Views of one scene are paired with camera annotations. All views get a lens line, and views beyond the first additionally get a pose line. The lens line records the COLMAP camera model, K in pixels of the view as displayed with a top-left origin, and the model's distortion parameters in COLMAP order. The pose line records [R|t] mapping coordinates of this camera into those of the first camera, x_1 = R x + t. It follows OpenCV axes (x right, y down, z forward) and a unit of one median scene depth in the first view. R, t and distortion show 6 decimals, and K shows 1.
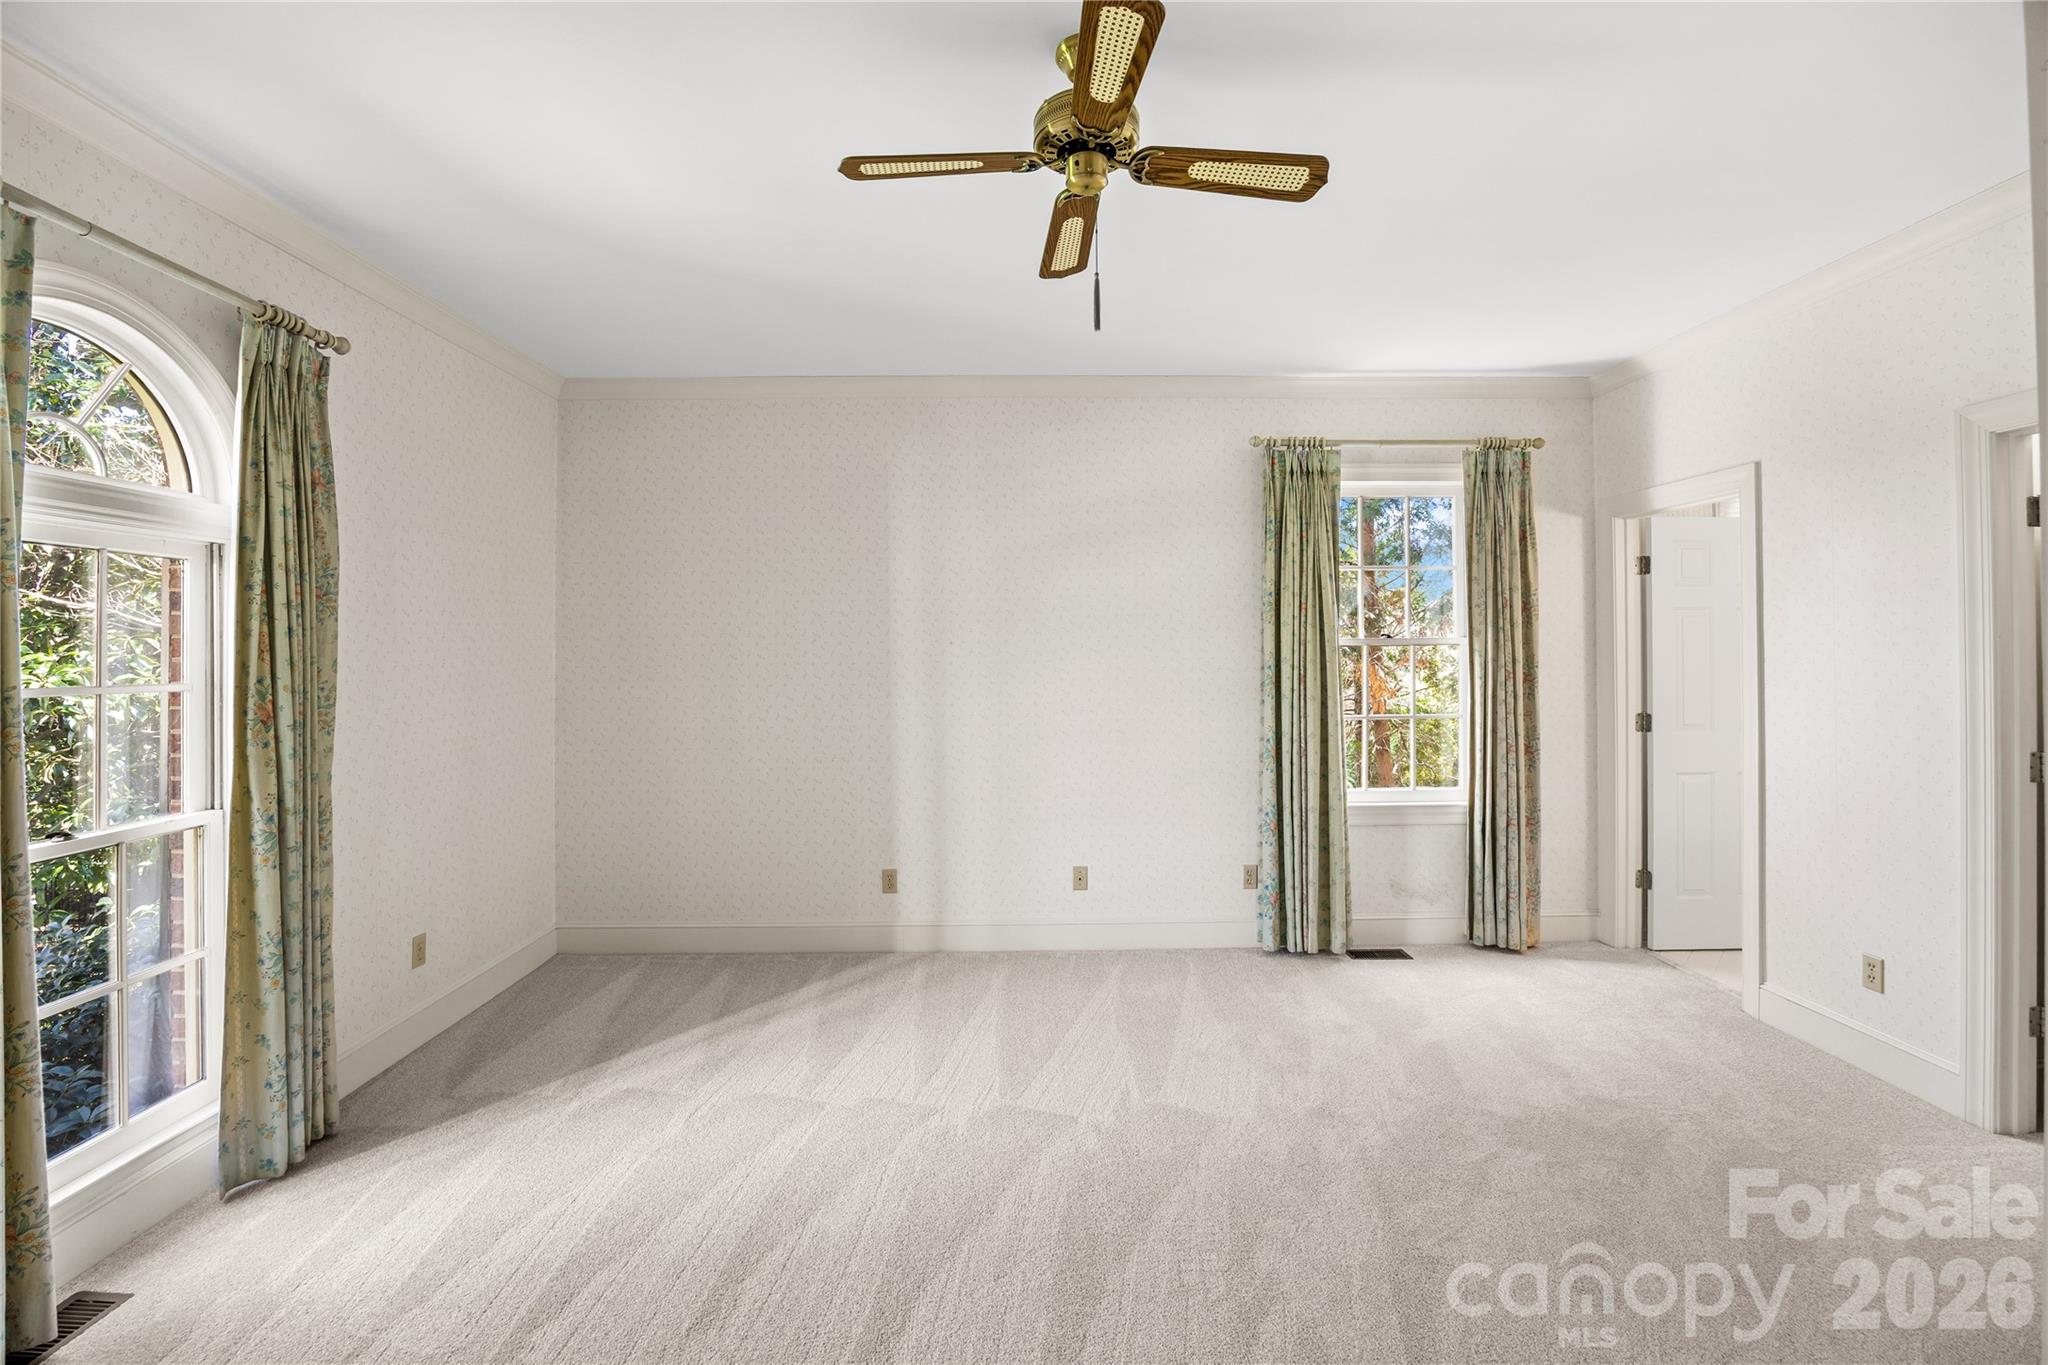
lens RADIAL K [[885.0, 0, 1025.2], [0, 885.0, 642.1], [0, 0, 1]] dist [-0.017382, 0.000806]
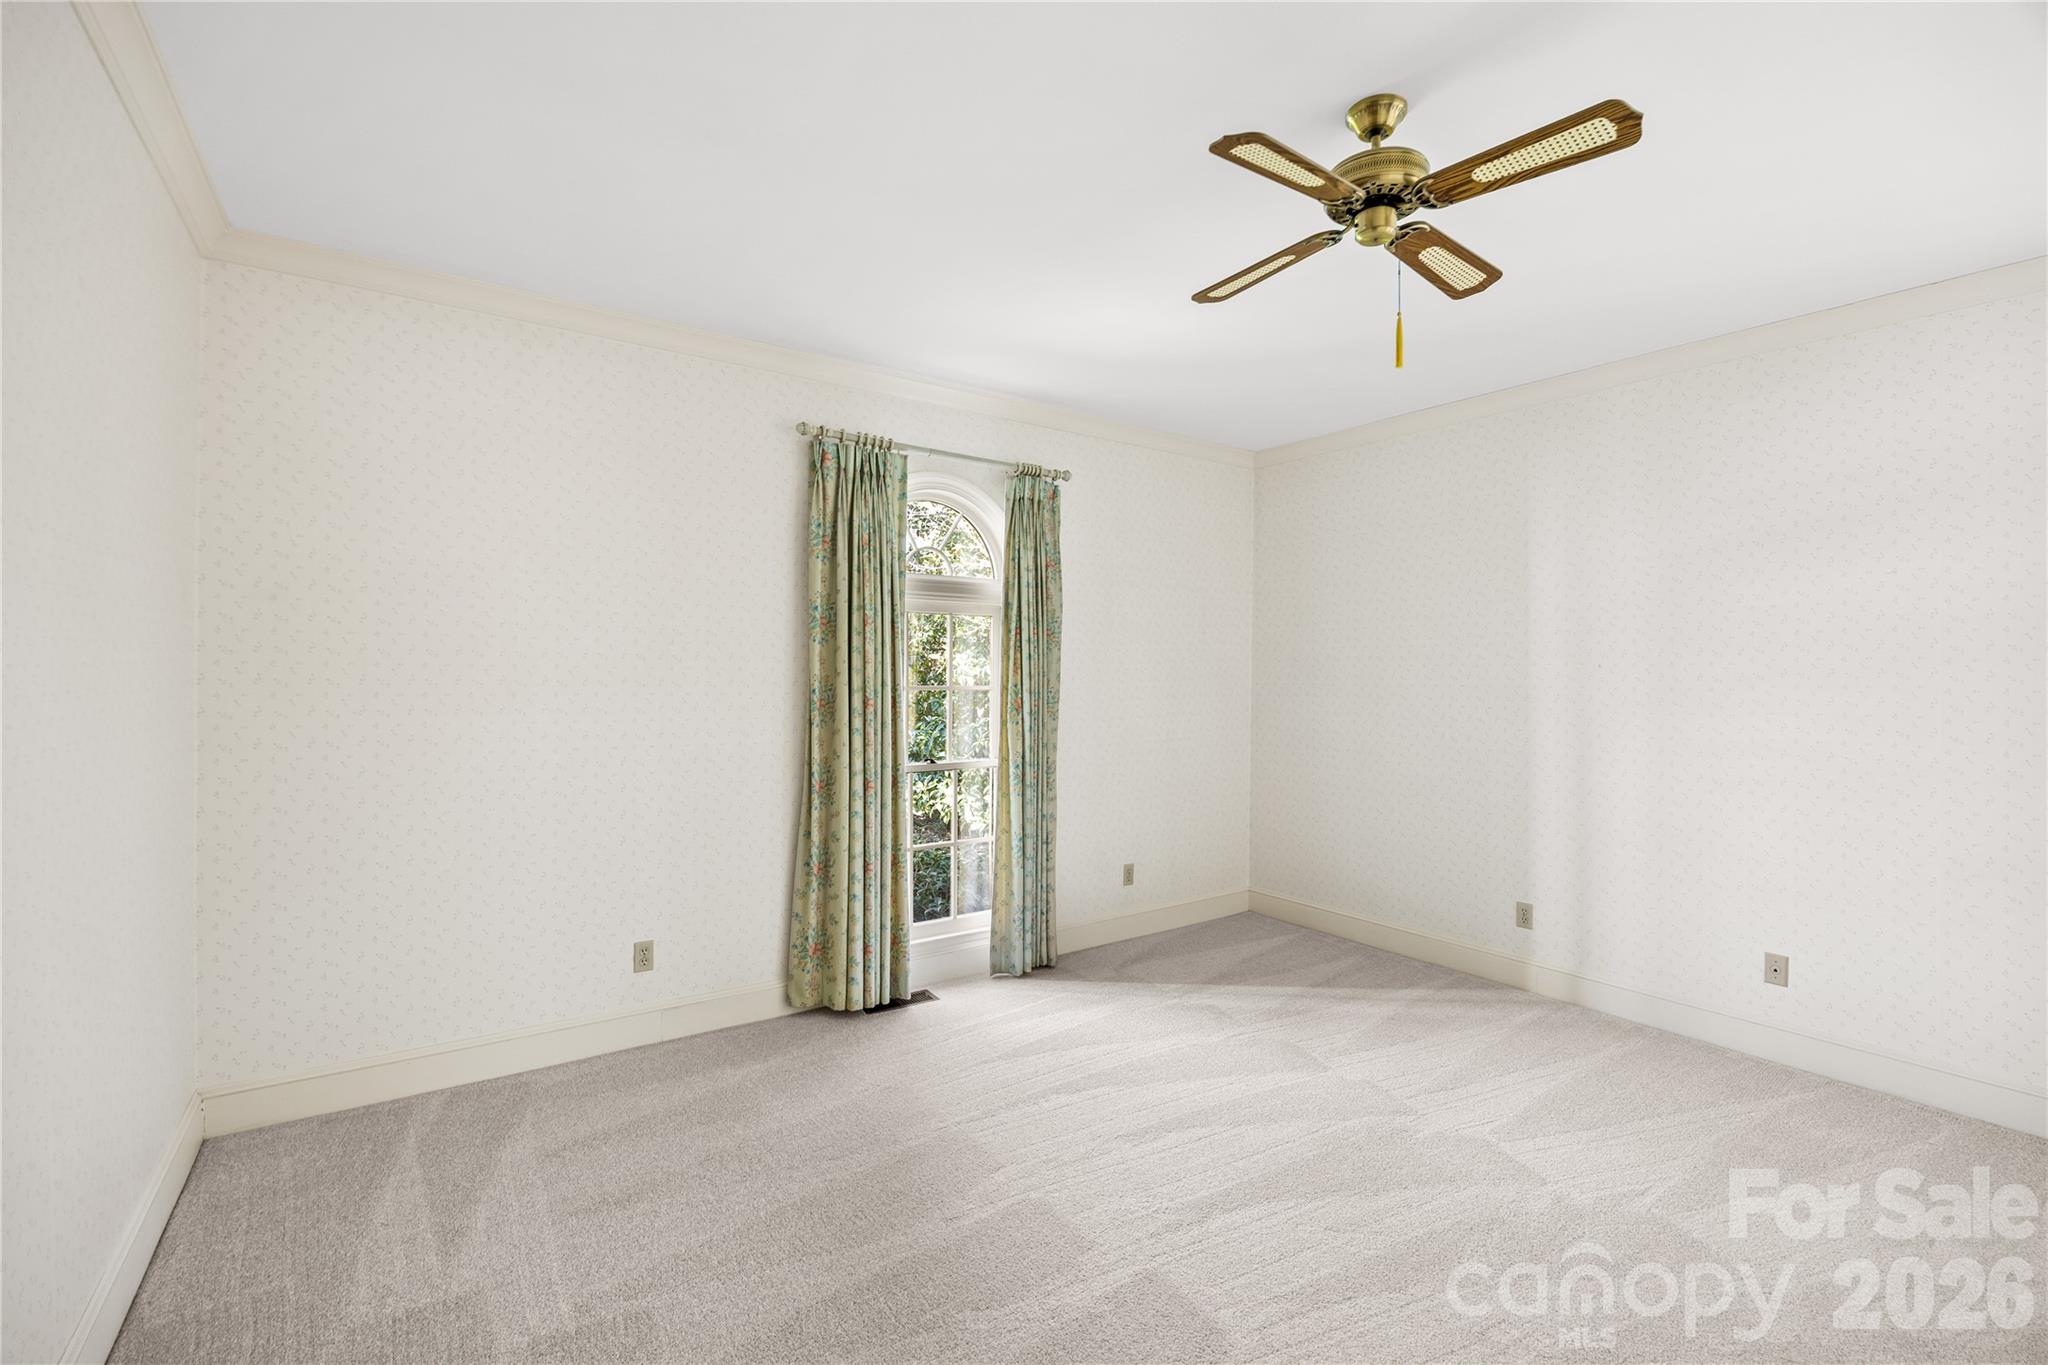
lens RADIAL K [[889.7, 0, 1021.7], [0, 889.7, 674.0], [0, 0, 1]] dist [-0.015718, 0.000633]
pose [[0.558568, 0.013996, -0.829341, 0.554261], [-0.002592, 0.999882, 0.015128, -0.004441], [0.829455, -0.006301, 0.558539, 0.034145]]
